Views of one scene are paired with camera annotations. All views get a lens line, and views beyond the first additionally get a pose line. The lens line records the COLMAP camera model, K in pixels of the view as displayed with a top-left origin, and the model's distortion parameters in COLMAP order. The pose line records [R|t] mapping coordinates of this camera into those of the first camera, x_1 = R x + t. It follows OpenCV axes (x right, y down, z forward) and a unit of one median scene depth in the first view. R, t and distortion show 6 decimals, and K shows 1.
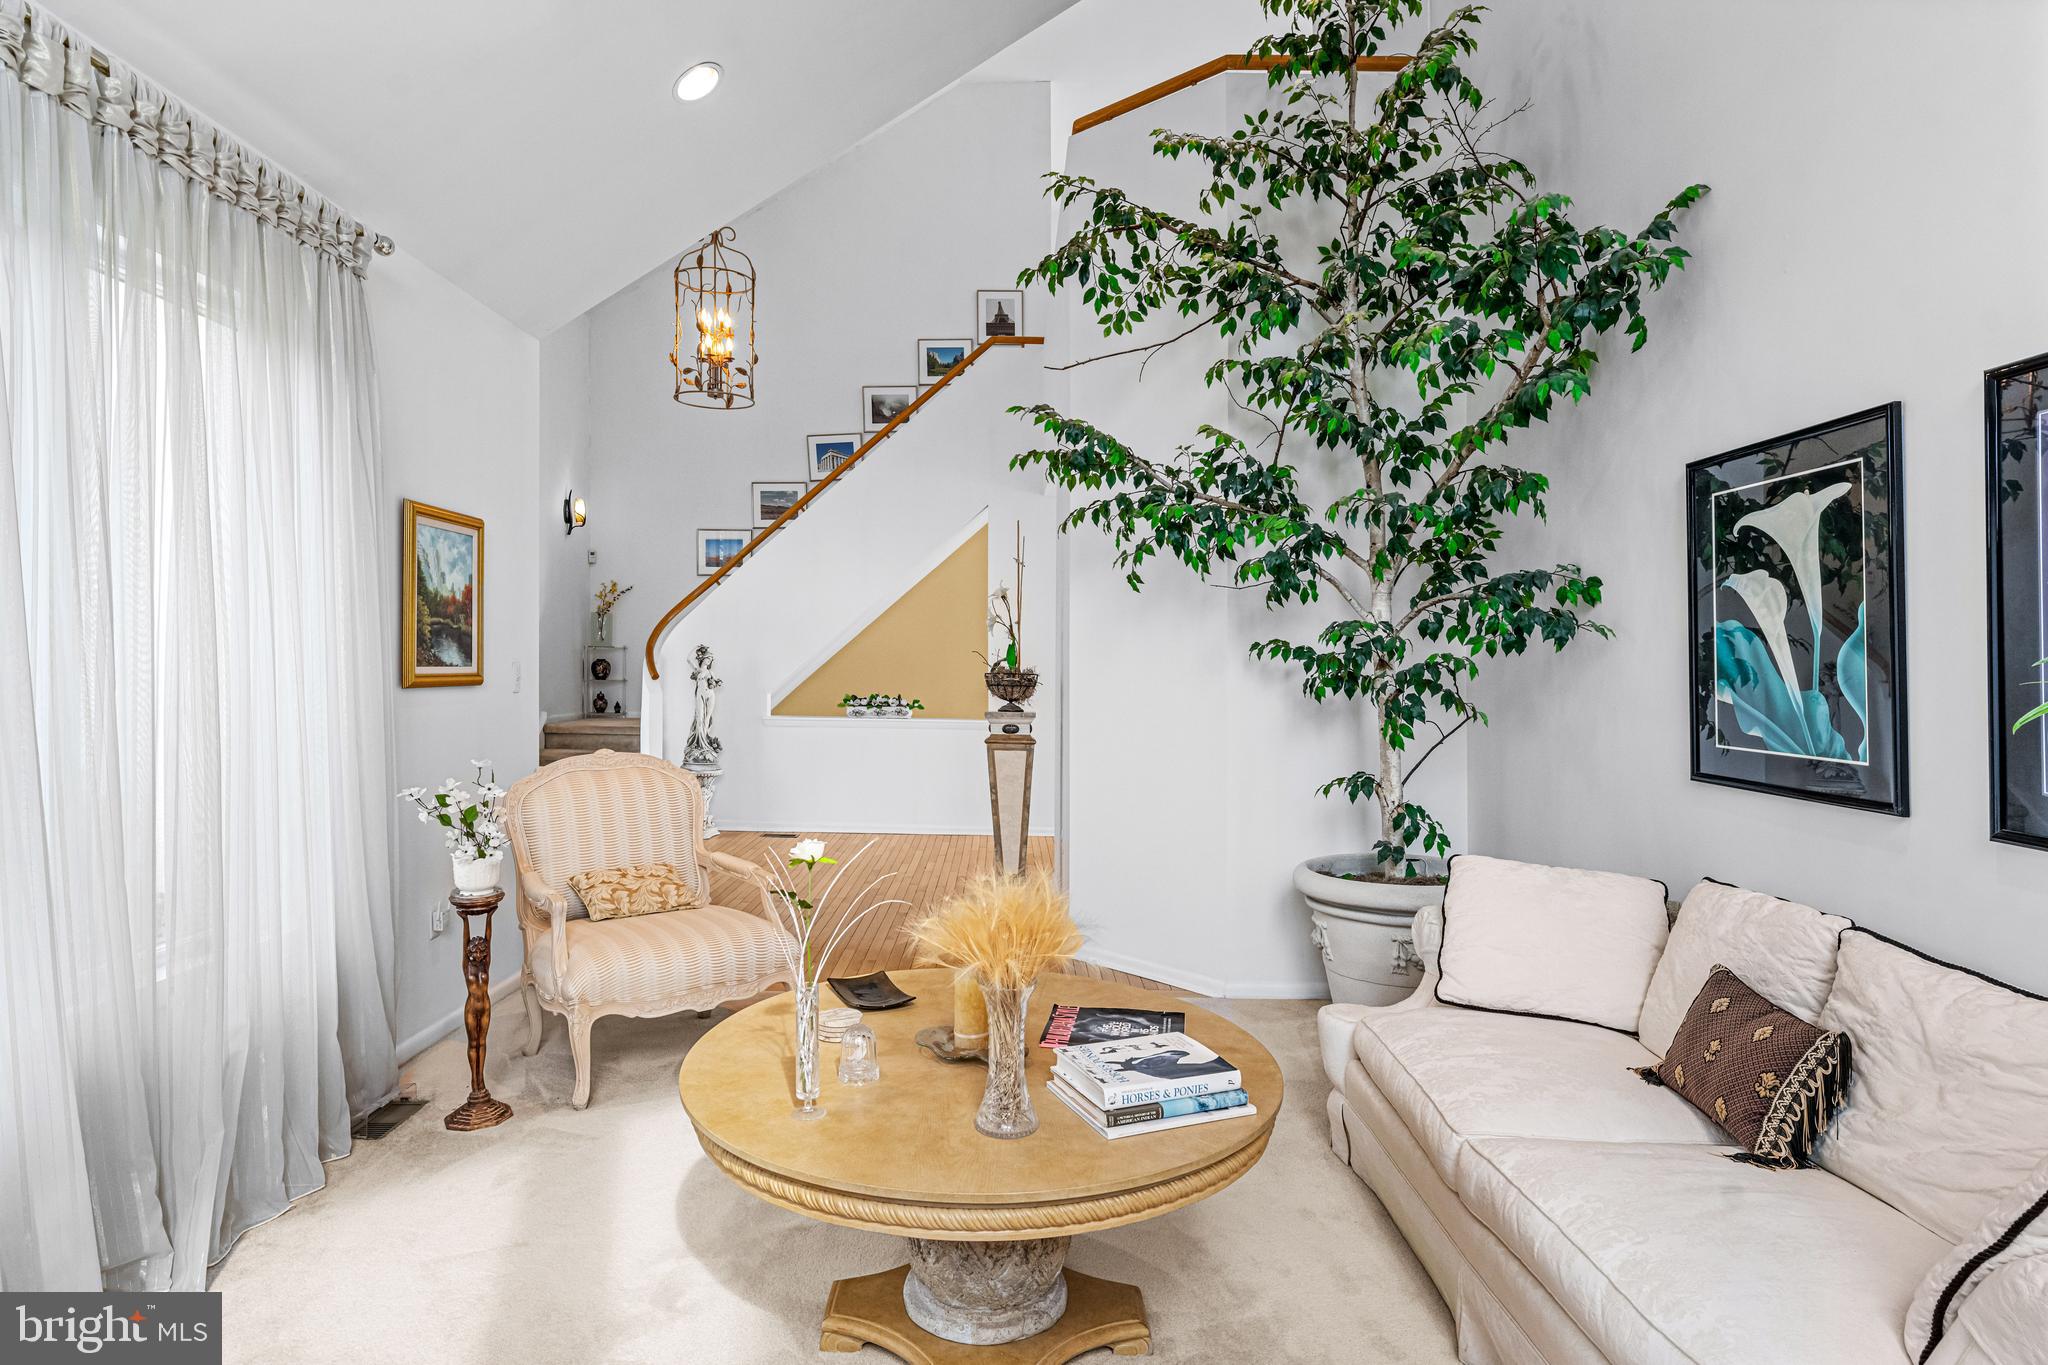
lens RADIAL K [[1113.8, 0, 1021.5], [0, 1113.8, 676.3], [0, 0, 1]] dist [0.002345, -0.000043]
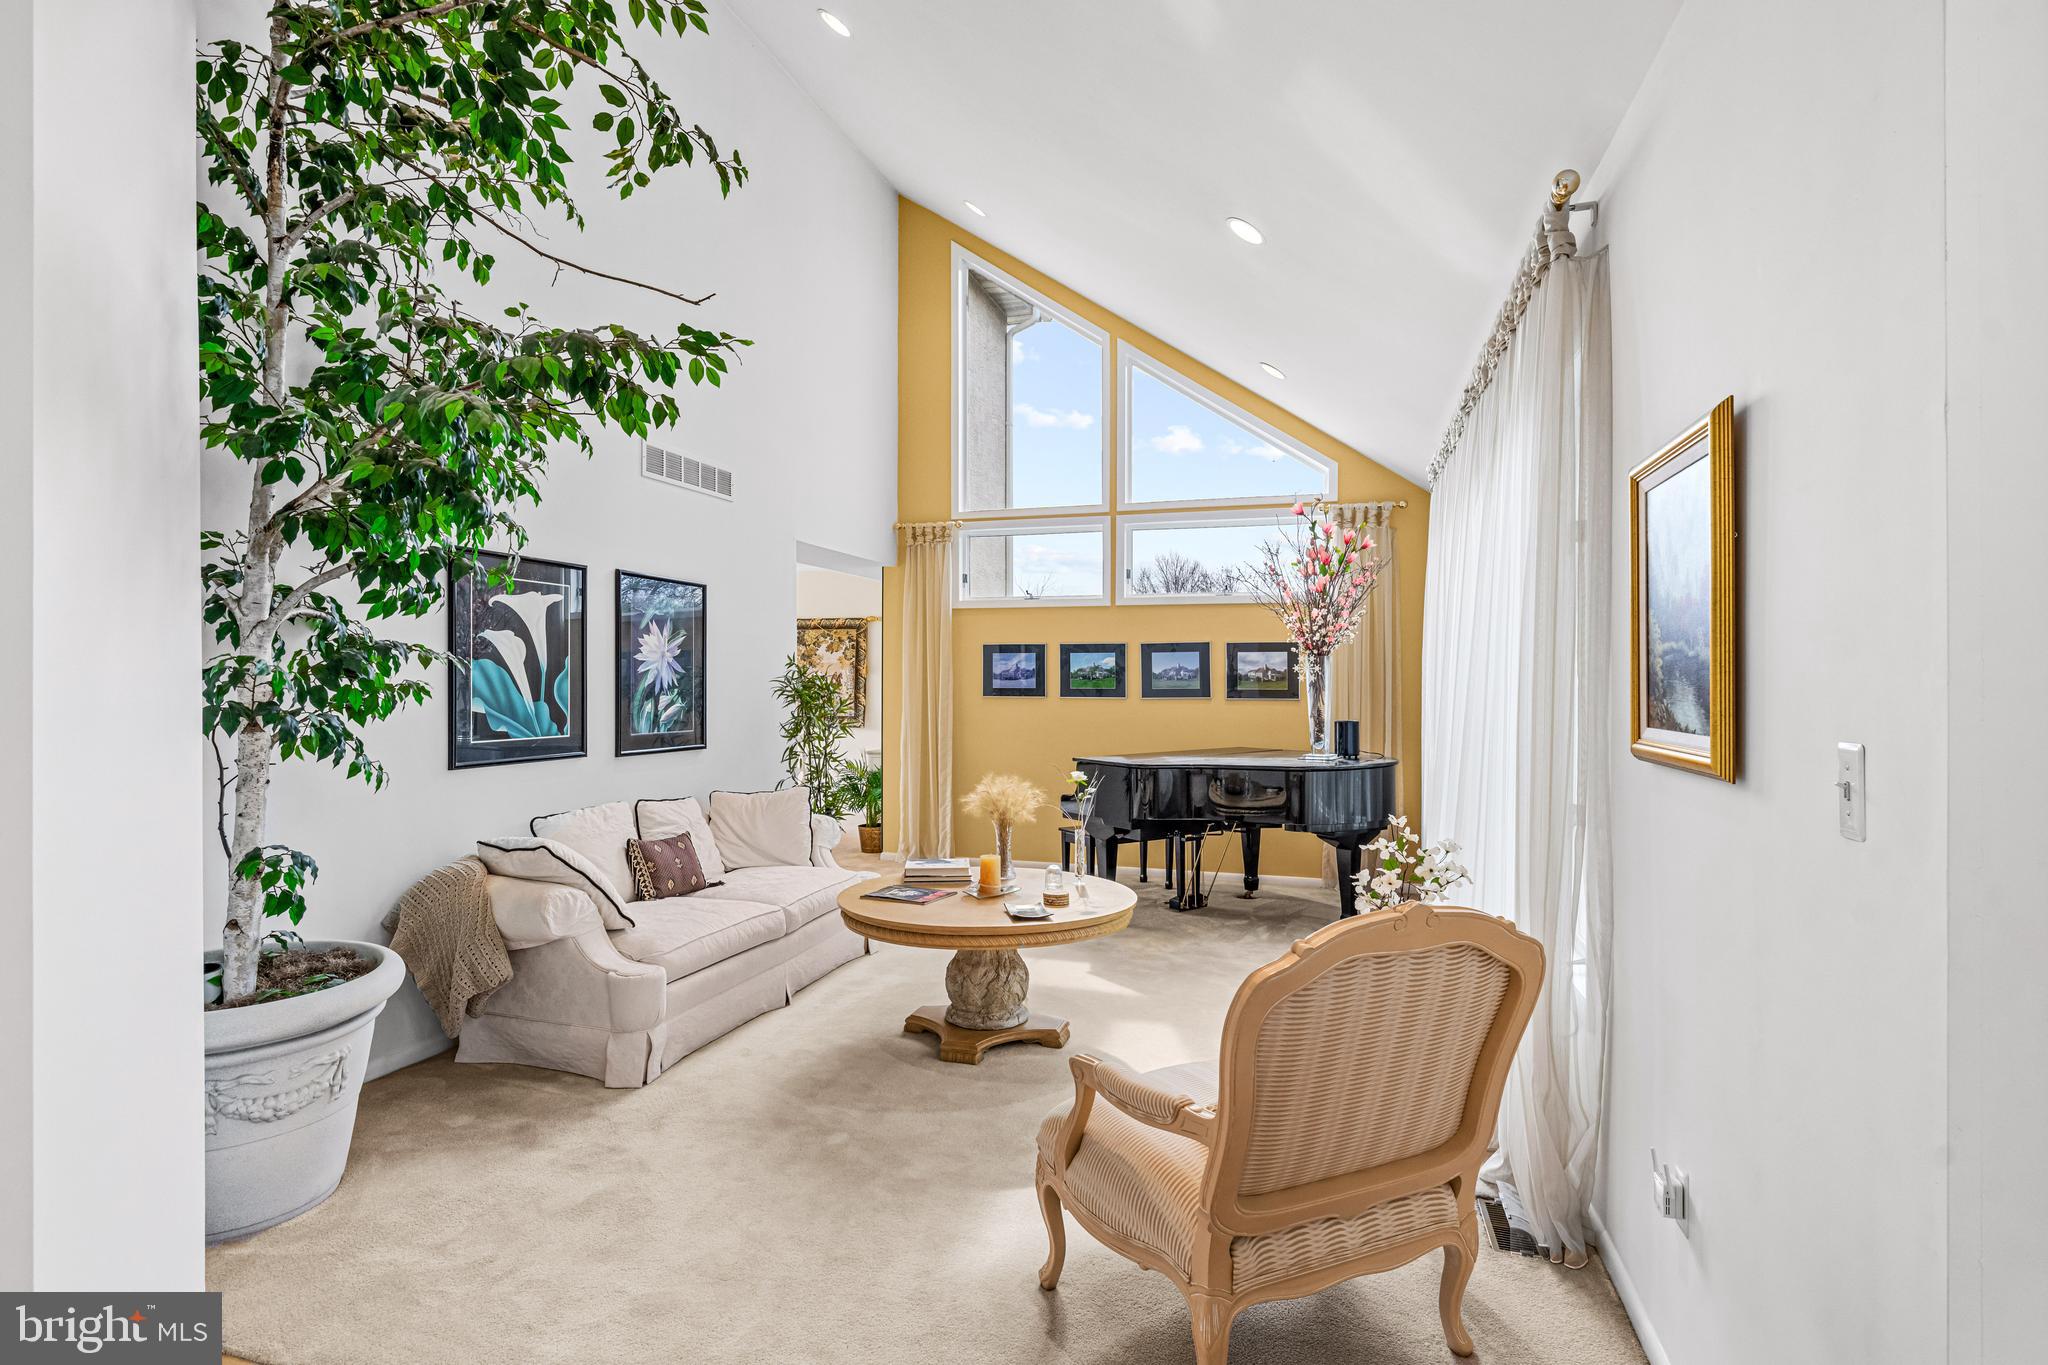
lens RADIAL K [[985.4, 0, 1024.0], [0, 985.4, 682.5], [0, 0, 1]] dist [-0.001385, -0.000022]
pose [[-0.952882, -0.016740, 0.302878, -0.527301], [-0.012609, 0.999799, 0.015588, -0.052173], [-0.303078, 0.011035, -0.952902, 2.232448]]
